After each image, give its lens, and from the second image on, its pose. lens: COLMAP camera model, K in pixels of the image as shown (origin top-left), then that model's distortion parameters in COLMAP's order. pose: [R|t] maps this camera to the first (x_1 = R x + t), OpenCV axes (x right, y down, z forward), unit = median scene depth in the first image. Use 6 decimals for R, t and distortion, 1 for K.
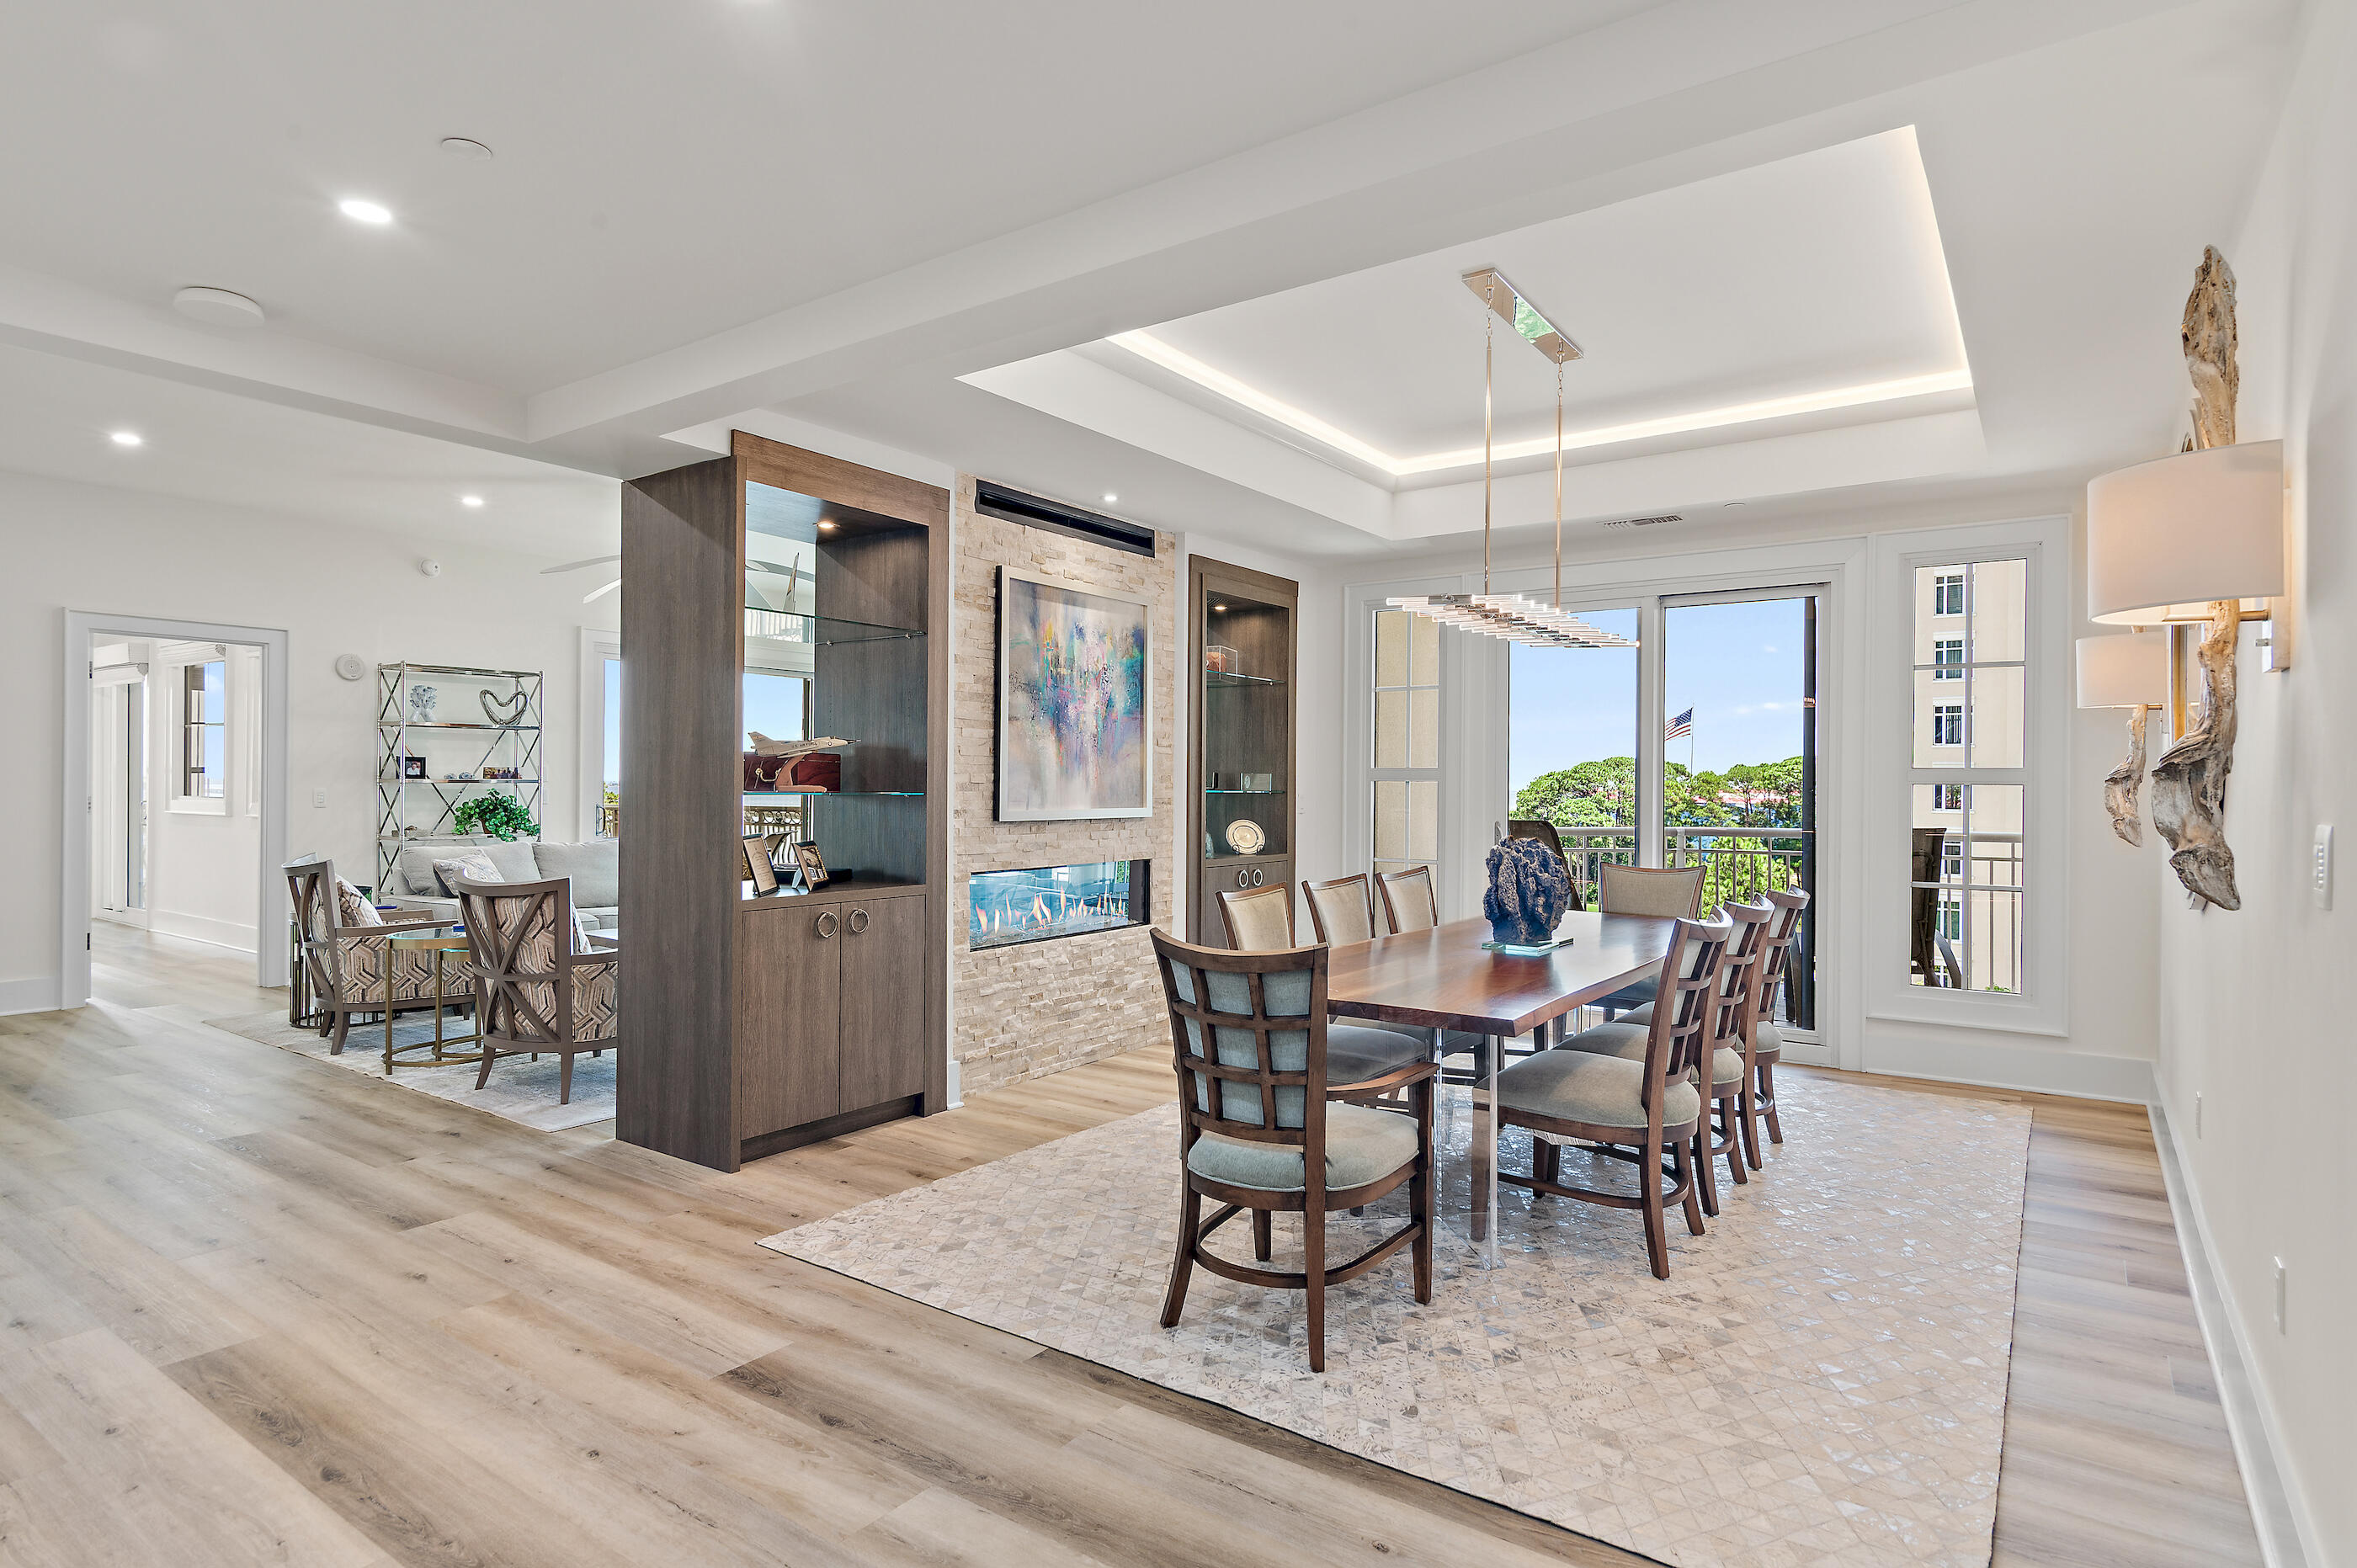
lens RADIAL K [[1252.5, 0, 1180.0], [0, 1252.5, 782.8], [0, 0, 1]] dist [0.001457, 0.000418]
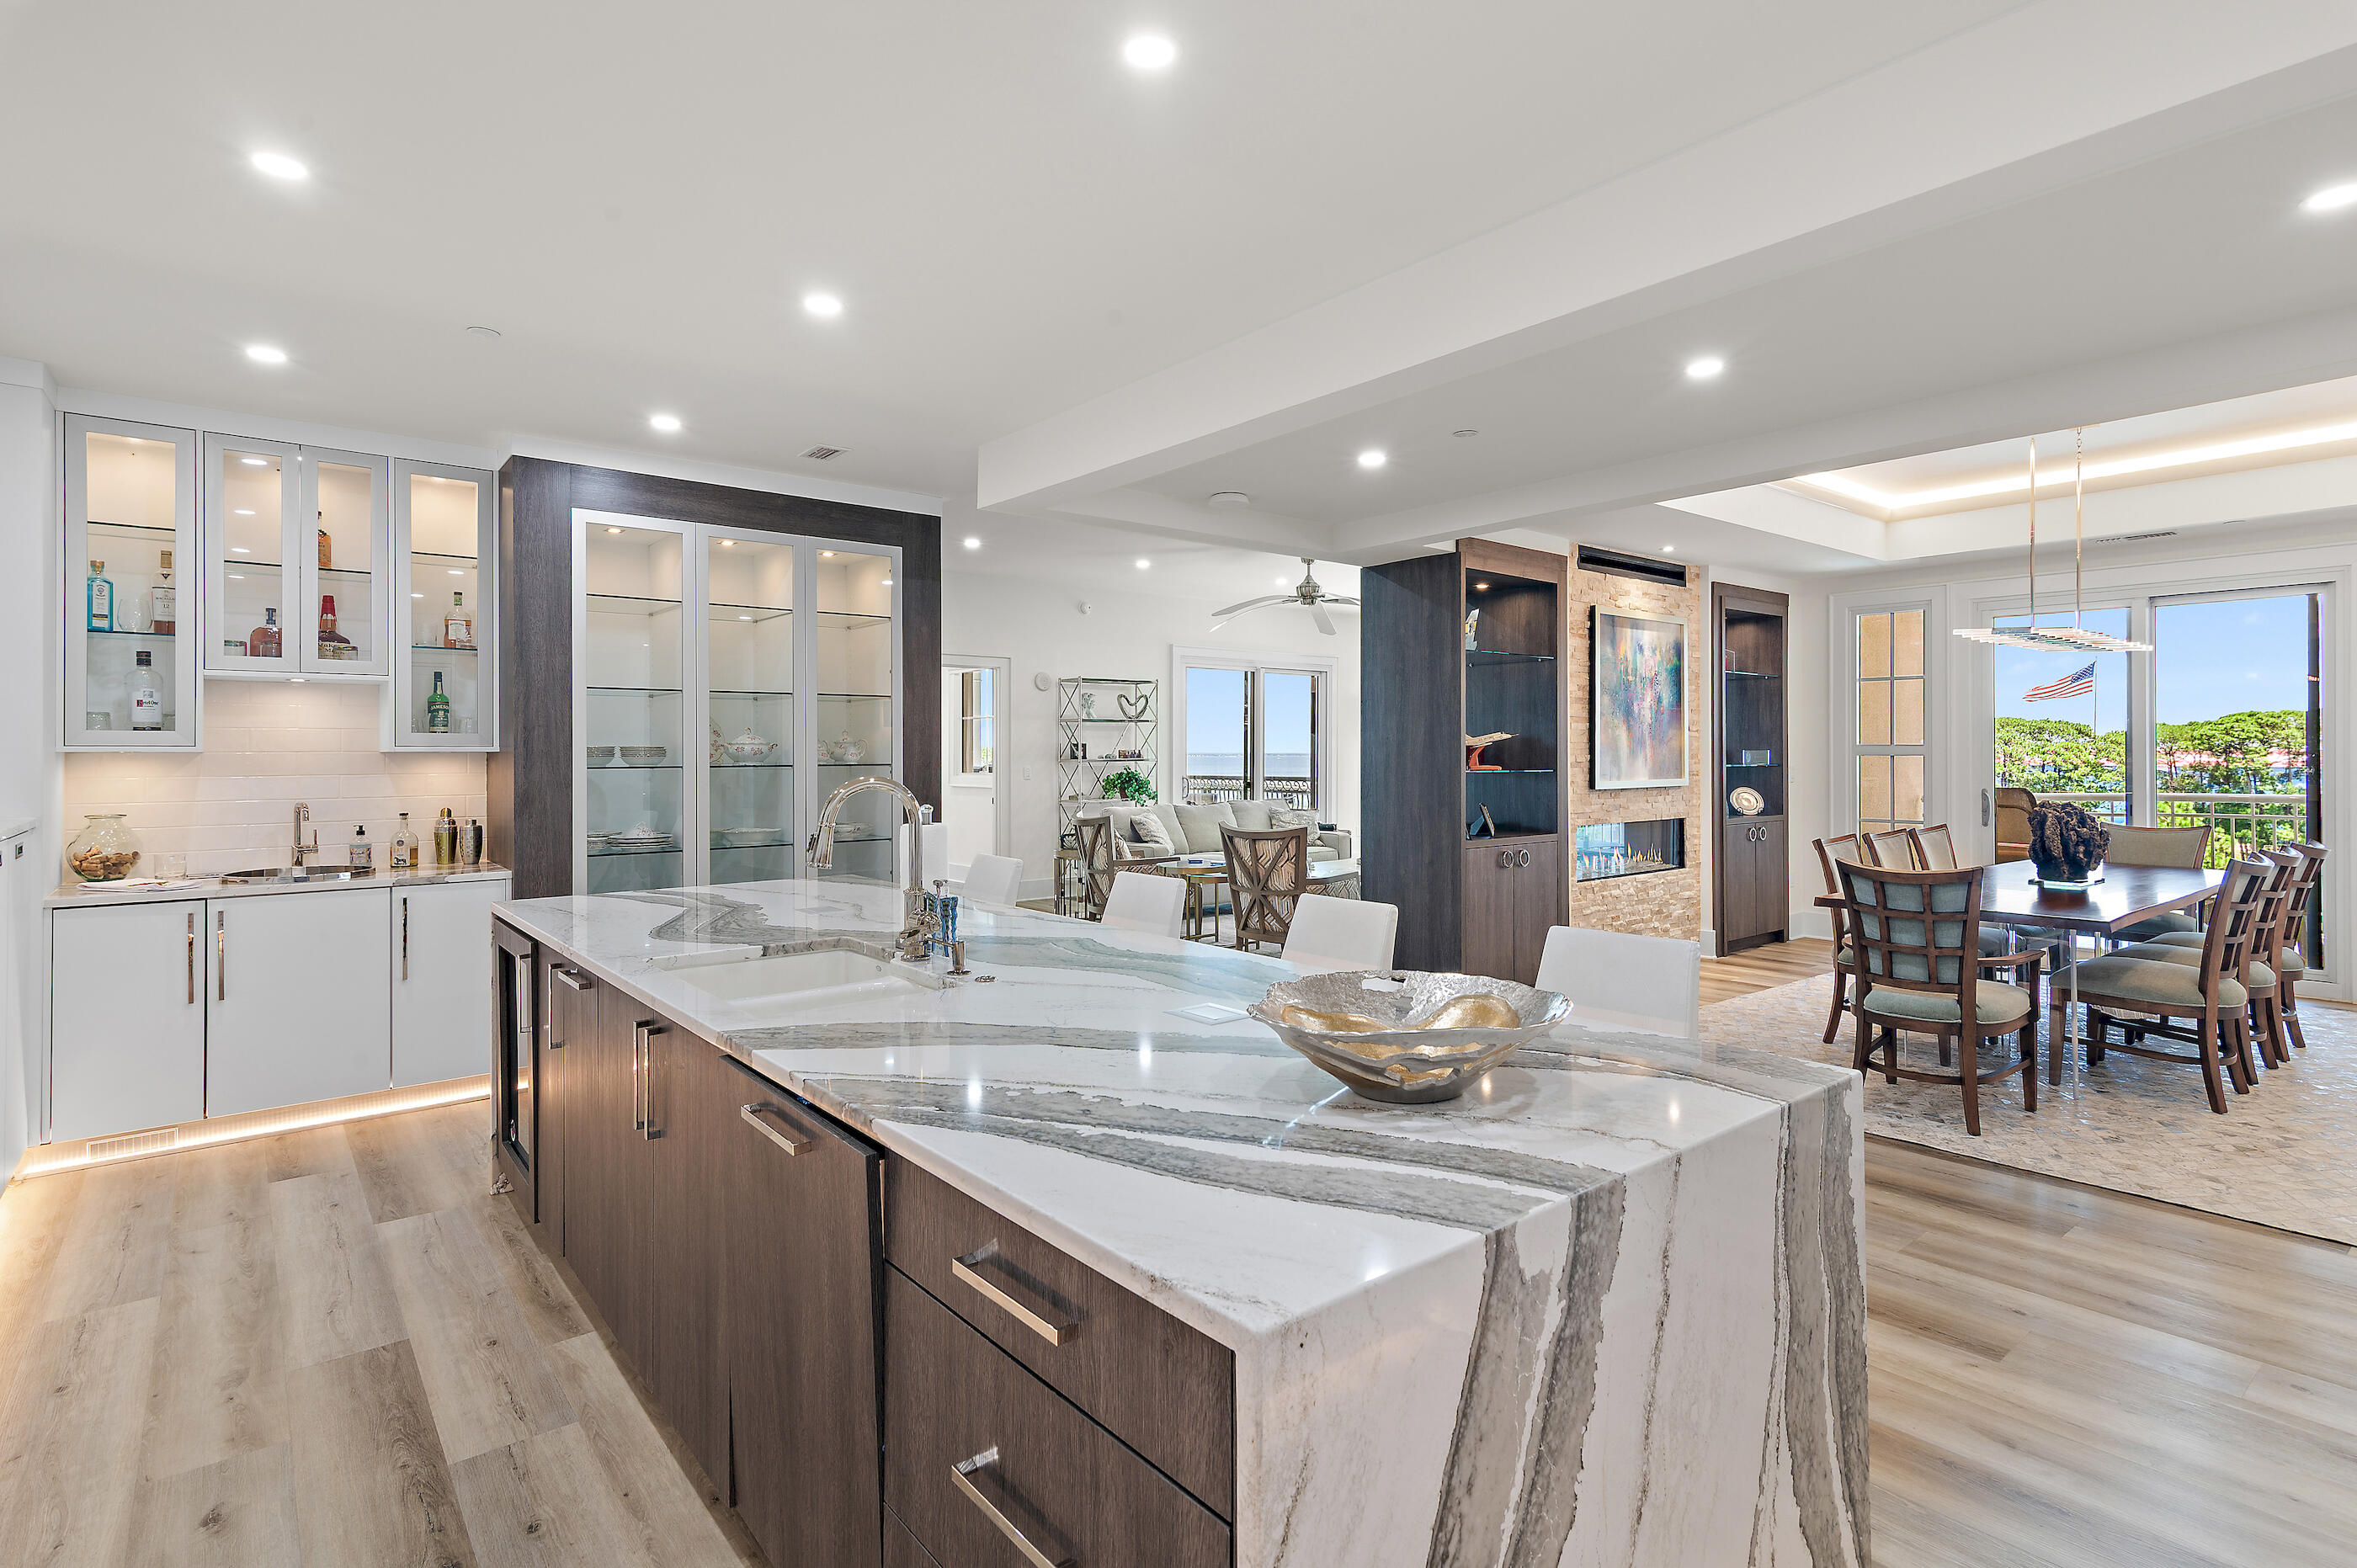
lens RADIAL K [[1169.5, 0, 1175.9], [0, 1169.5, 747.2], [0, 0, 1]] dist [0.011327, -0.000041]
pose [[0.962723, -0.011075, -0.270261, -0.226635], [0.010161, 0.999937, -0.004780, -0.013693], [0.270297, 0.001855, 0.962775, -0.354156]]
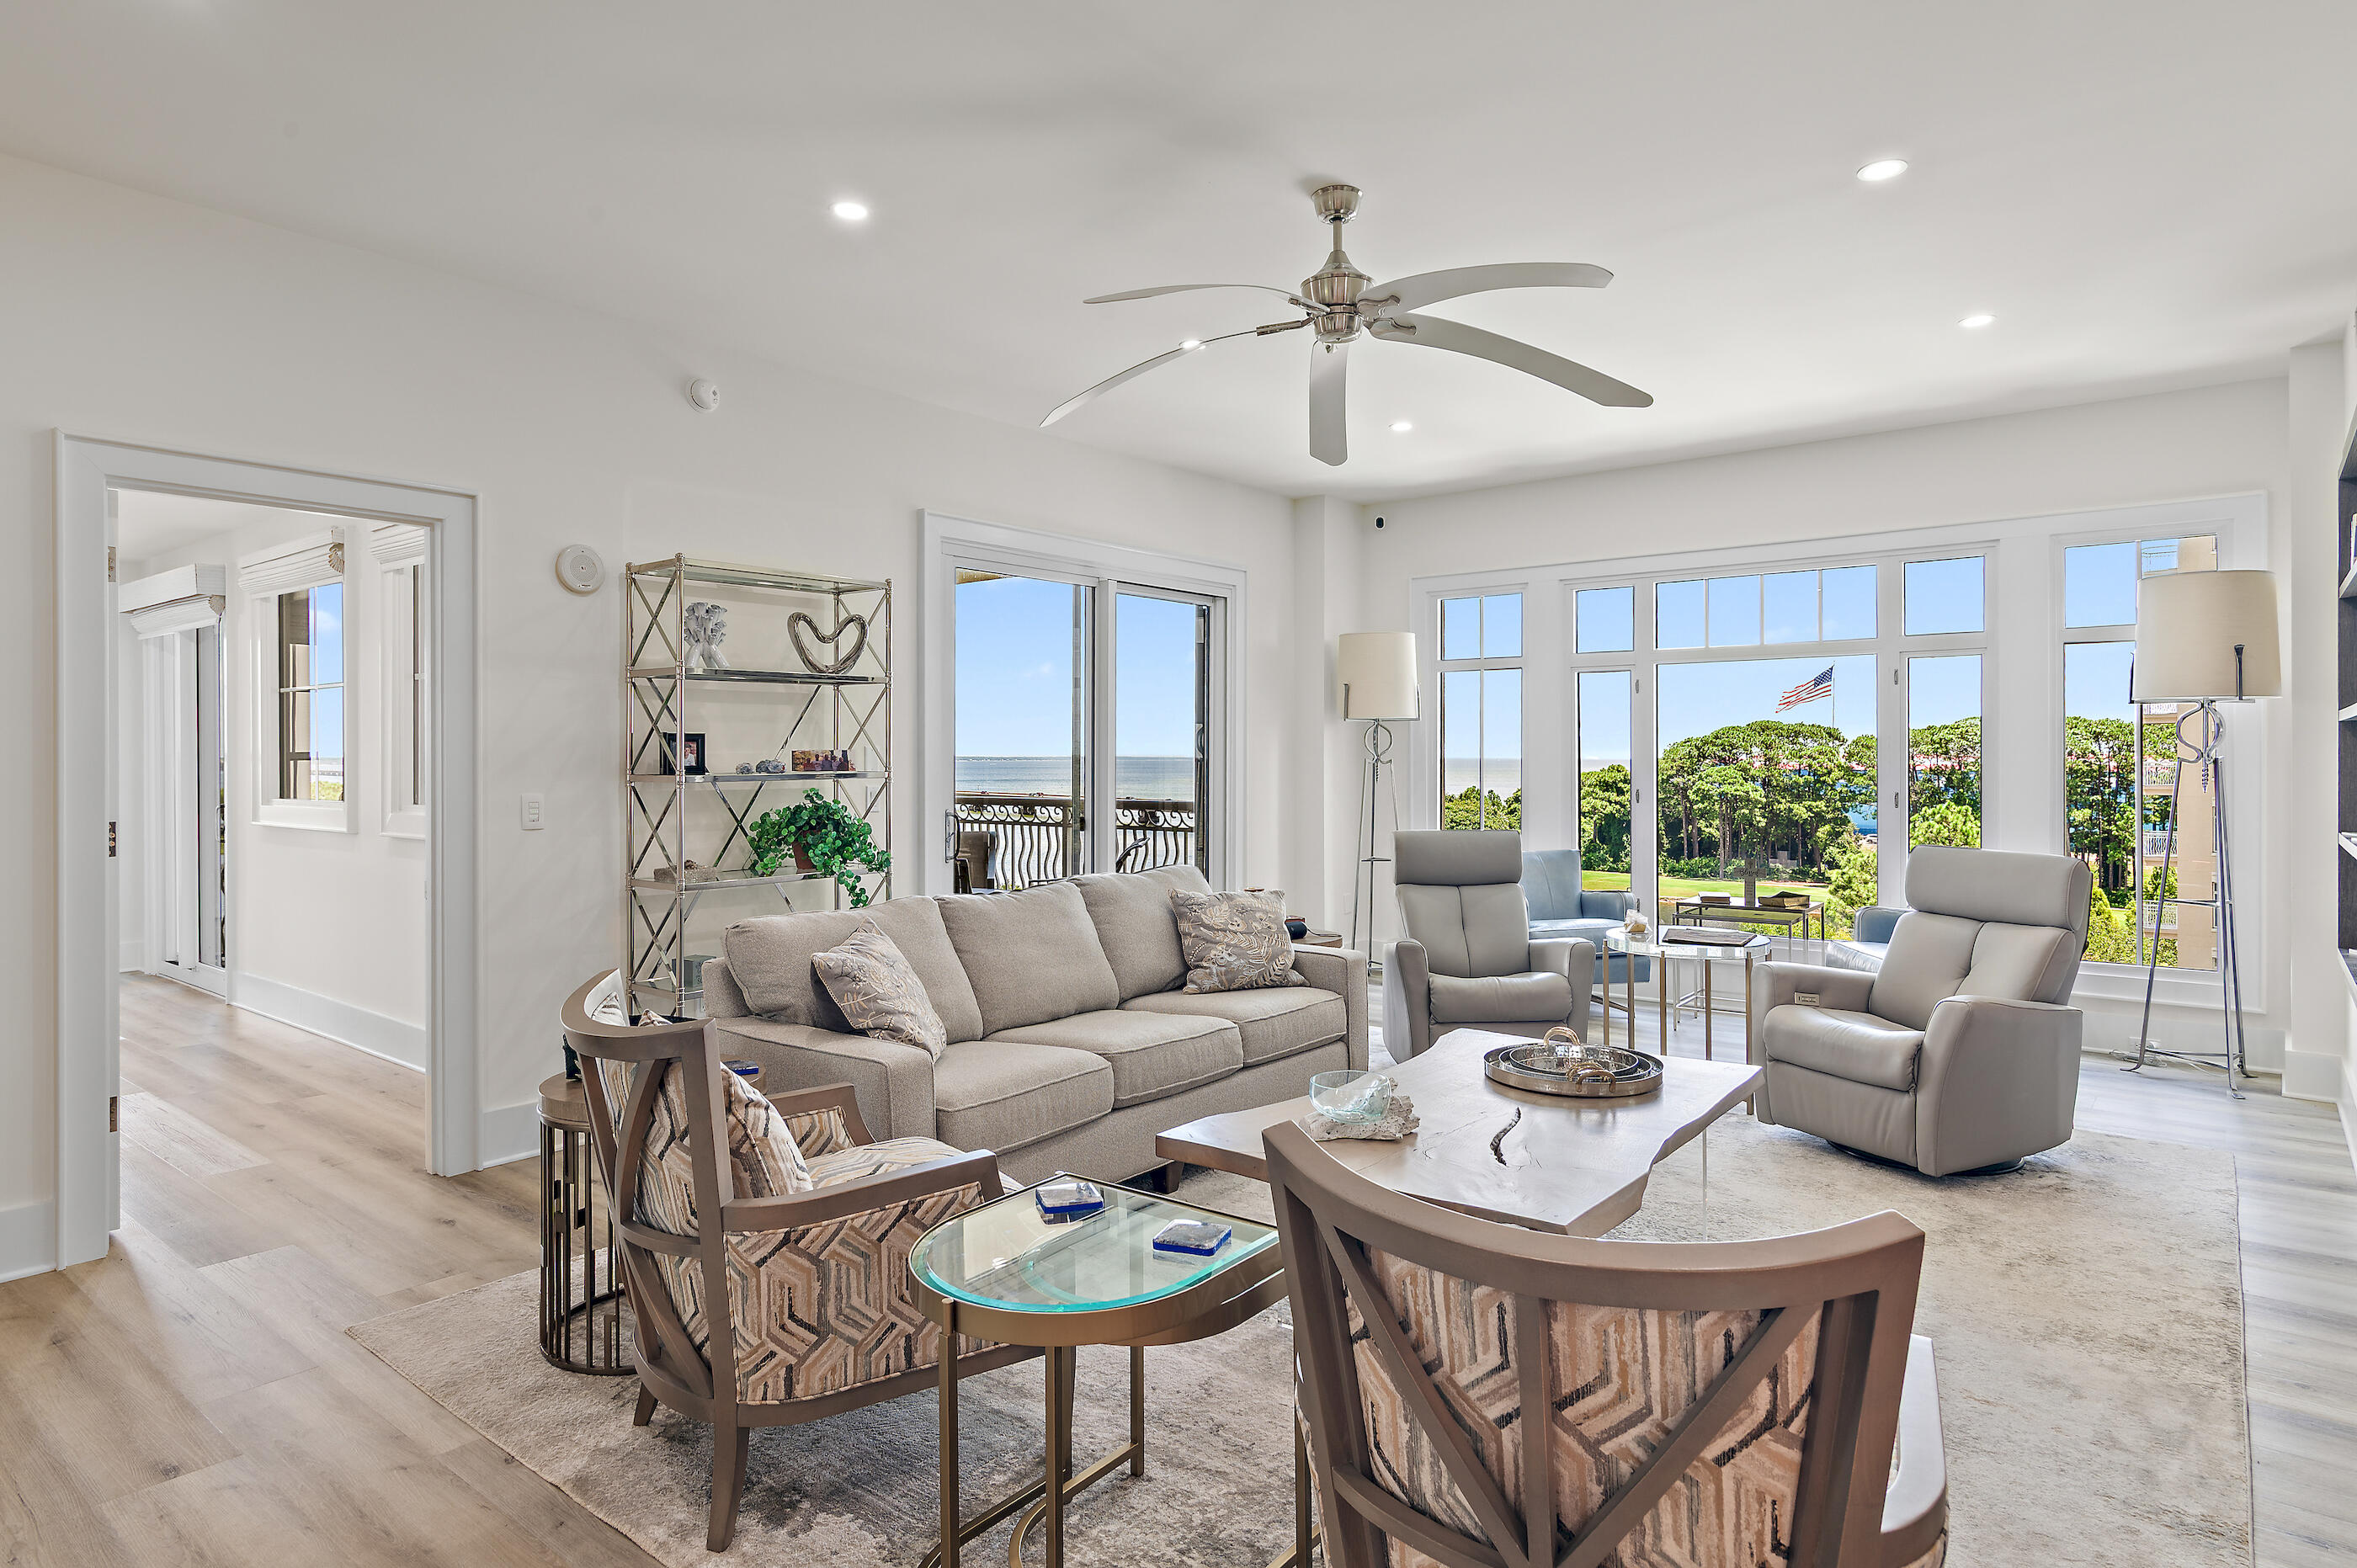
lens RADIAL K [[1304.0, 0, 1183.2], [0, 1304.0, 759.1], [0, 0, 1]] dist [0.000897, -0.000071]
pose [[0.998281, -0.010454, -0.057666, -0.538038], [0.010681, 0.999936, 0.003628, -0.013844], [0.057625, -0.004238, 0.998329, 0.657108]]
